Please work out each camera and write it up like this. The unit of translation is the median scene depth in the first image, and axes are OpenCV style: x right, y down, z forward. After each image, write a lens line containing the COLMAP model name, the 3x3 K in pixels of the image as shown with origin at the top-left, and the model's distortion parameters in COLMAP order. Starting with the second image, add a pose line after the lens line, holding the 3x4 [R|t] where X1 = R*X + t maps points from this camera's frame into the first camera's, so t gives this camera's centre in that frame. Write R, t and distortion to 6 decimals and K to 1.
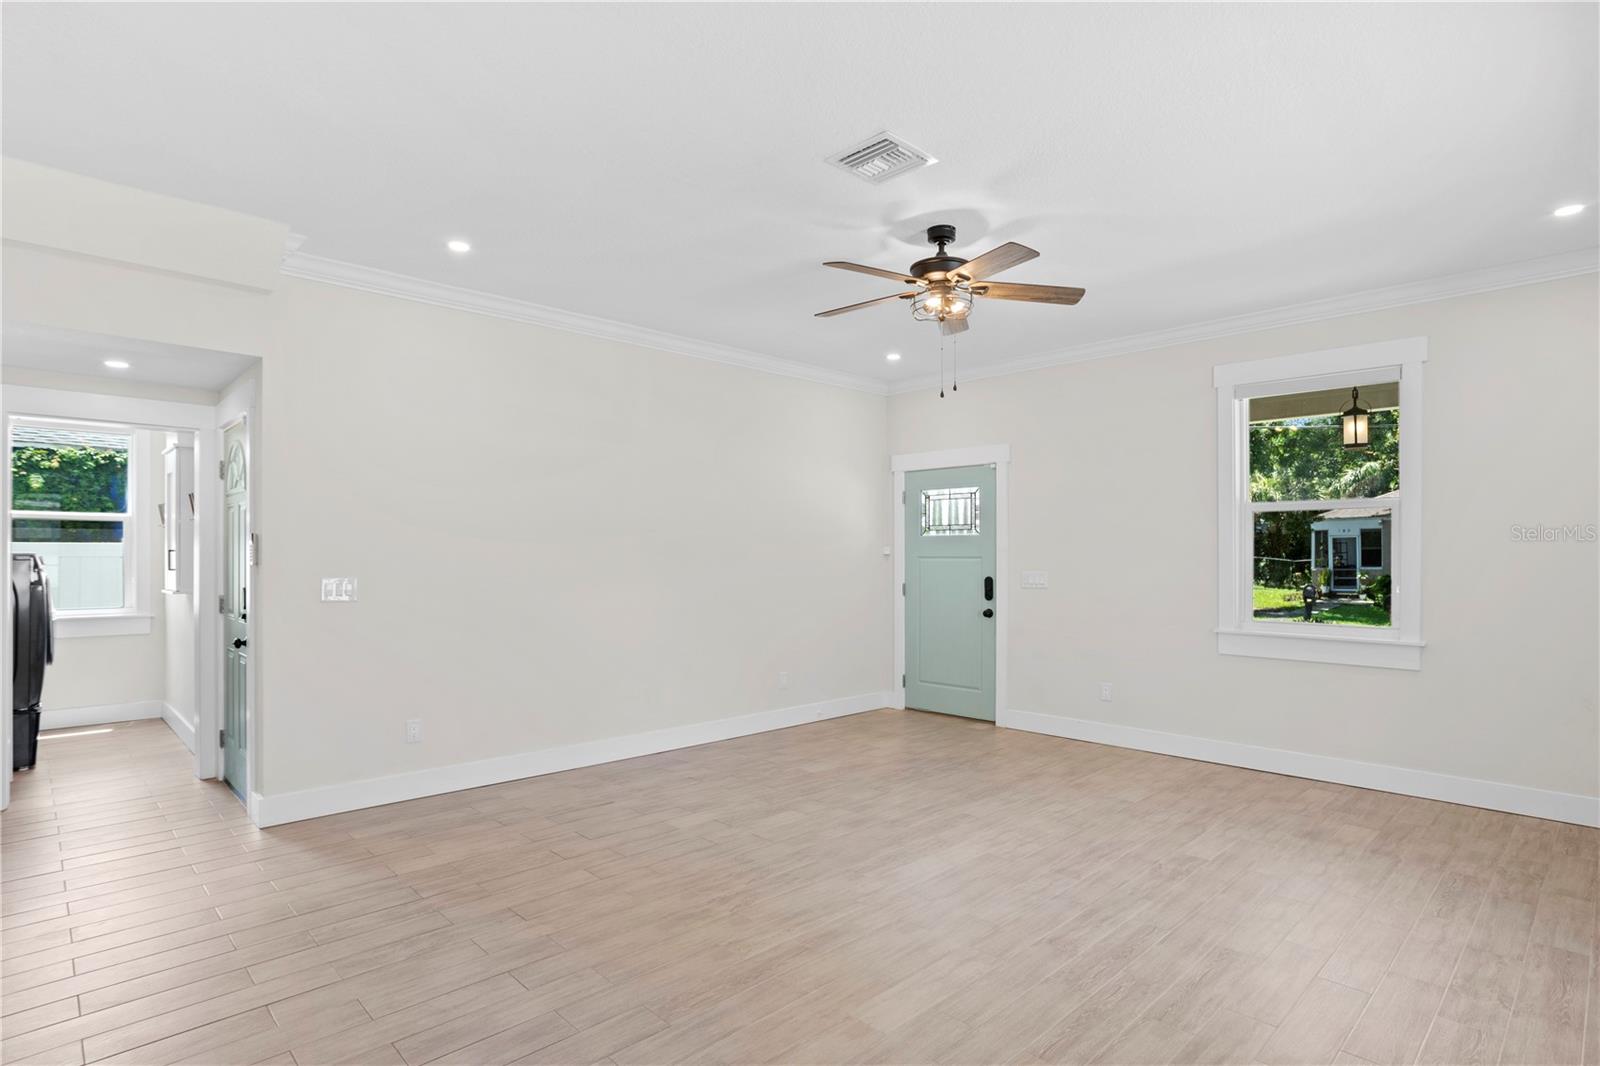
lens RADIAL K [[822.0, 0, 807.2], [0, 822.0, 559.8], [0, 0, 1]] dist [-0.059552, 0.031309]
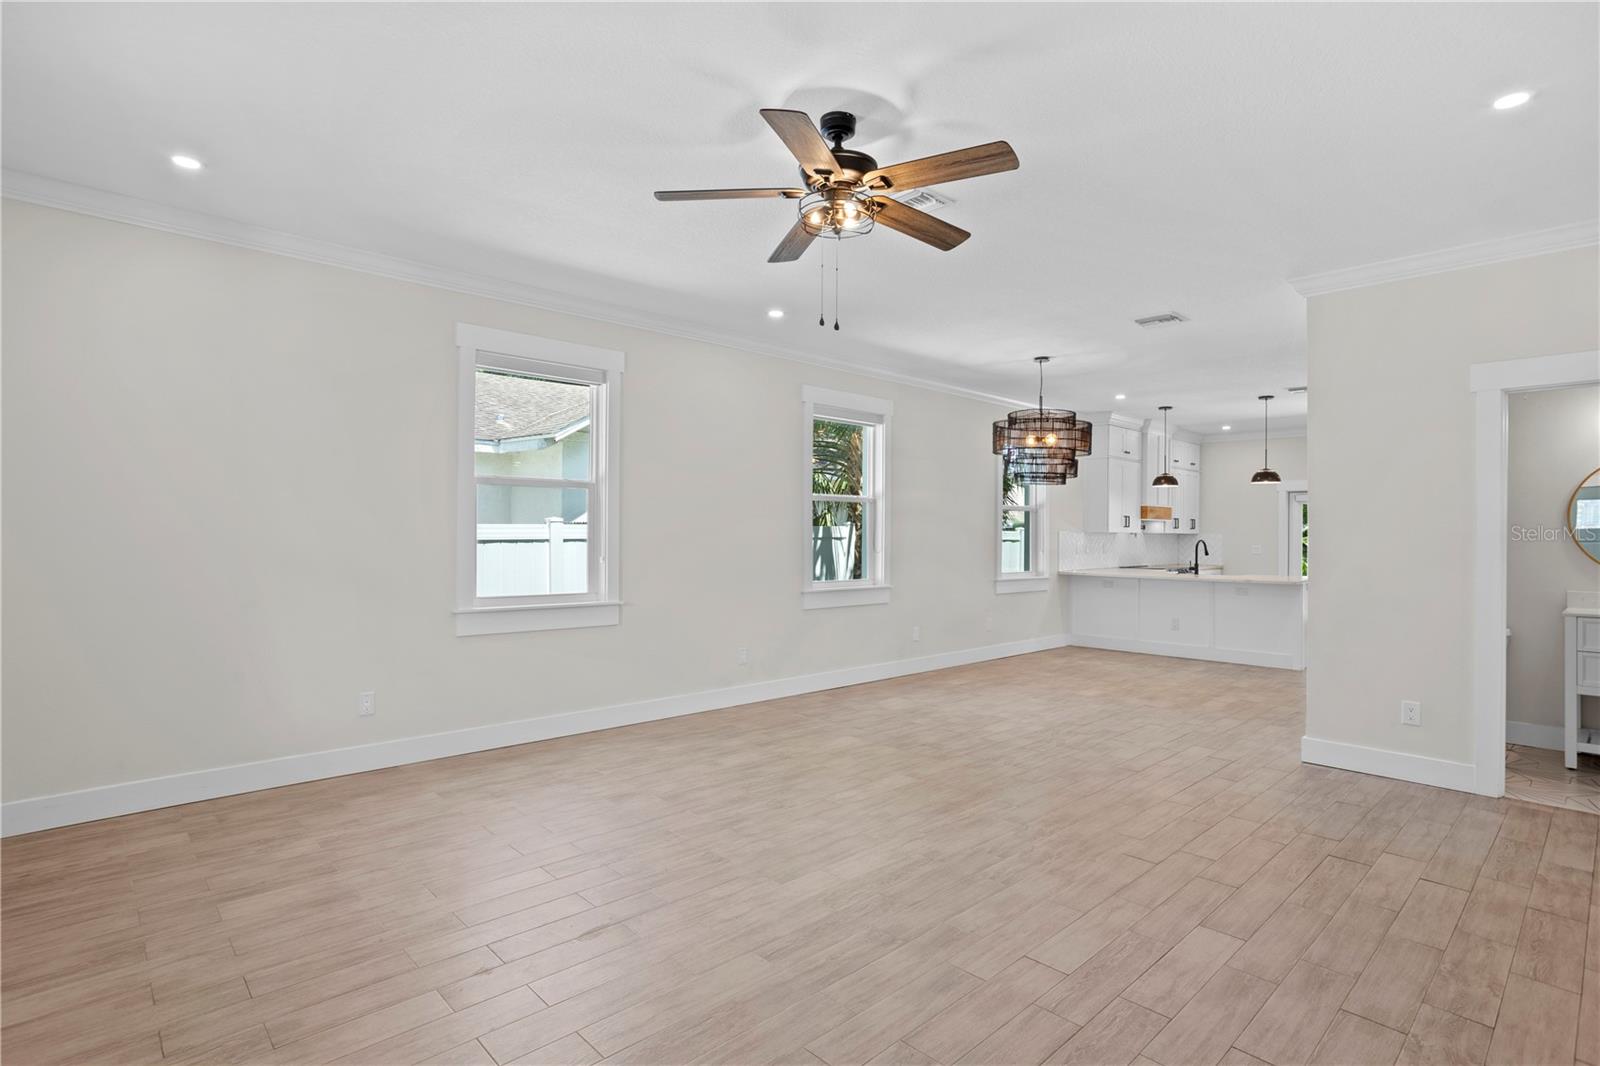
lens RADIAL K [[800.5, 0, 801.3], [0, 800.5, 538.5], [0, 0, 1]] dist [-0.058657, 0.030848]
pose [[-0.999834, -0.007467, 0.016594, 0.168977], [-0.007324, 0.999936, 0.008628, -0.003888], [-0.016657, 0.008505, -0.999825, 1.617430]]
